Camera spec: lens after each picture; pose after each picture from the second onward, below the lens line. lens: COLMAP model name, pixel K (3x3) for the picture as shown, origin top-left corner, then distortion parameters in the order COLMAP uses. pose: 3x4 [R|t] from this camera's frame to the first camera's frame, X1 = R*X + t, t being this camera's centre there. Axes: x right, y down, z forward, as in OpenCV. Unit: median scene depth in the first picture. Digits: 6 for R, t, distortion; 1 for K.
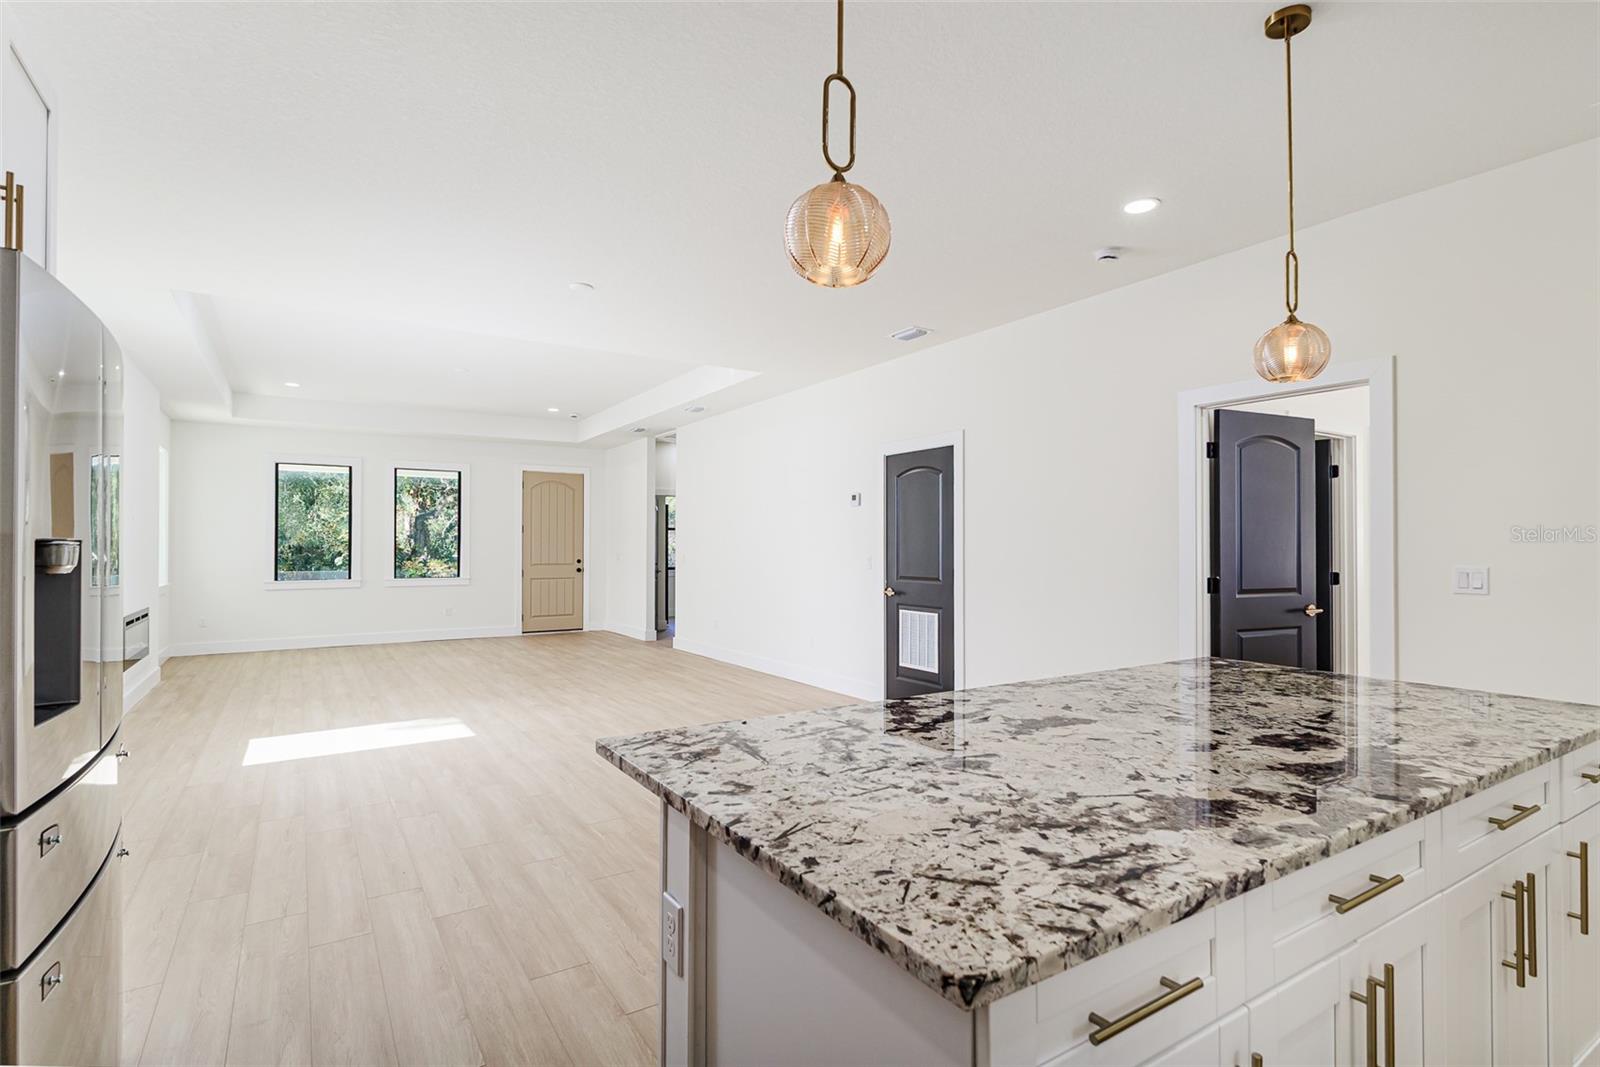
lens RADIAL K [[778.5, 0, 798.6], [0, 778.5, 537.0], [0, 0, 1]] dist [0.003394, 0.000655]
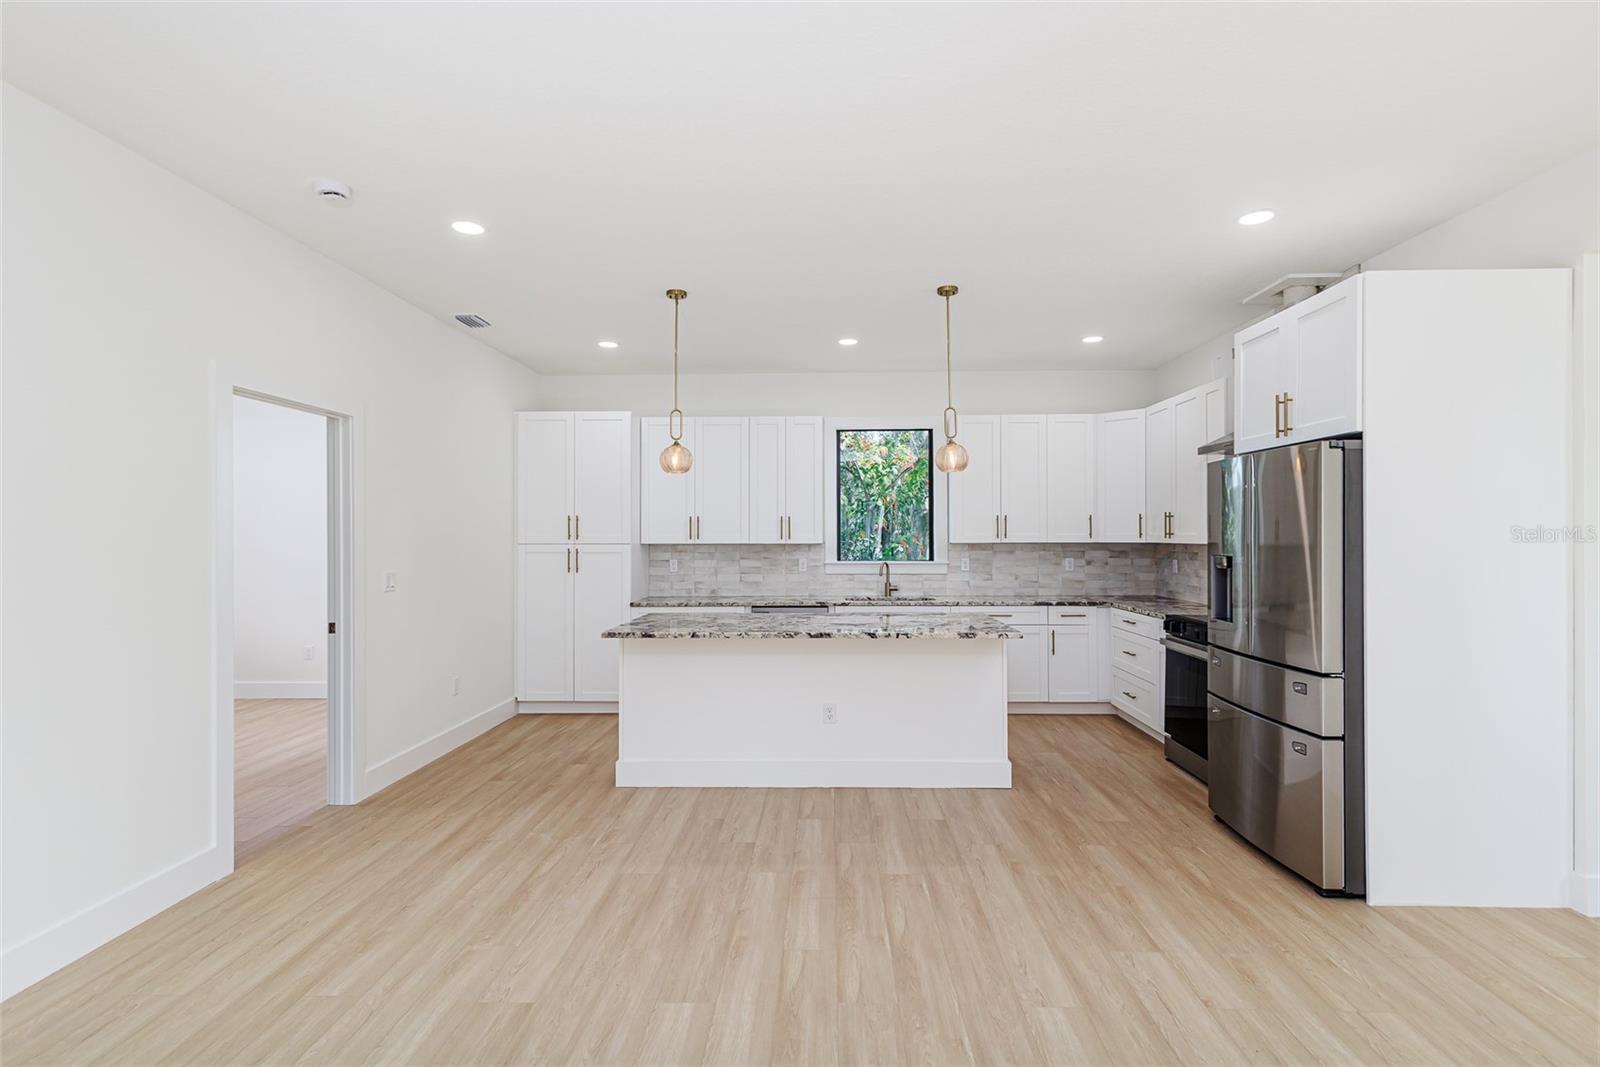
lens RADIAL K [[778.5, 0, 800.7], [0, 778.5, 536.1], [0, 0, 1]] dist [0.003394, 0.000655]
pose [[-0.823829, -0.000331, 0.566839, -0.672693], [-0.005448, 0.999958, -0.007335, -0.020406], [-0.566813, -0.009131, -0.823796, 2.146094]]
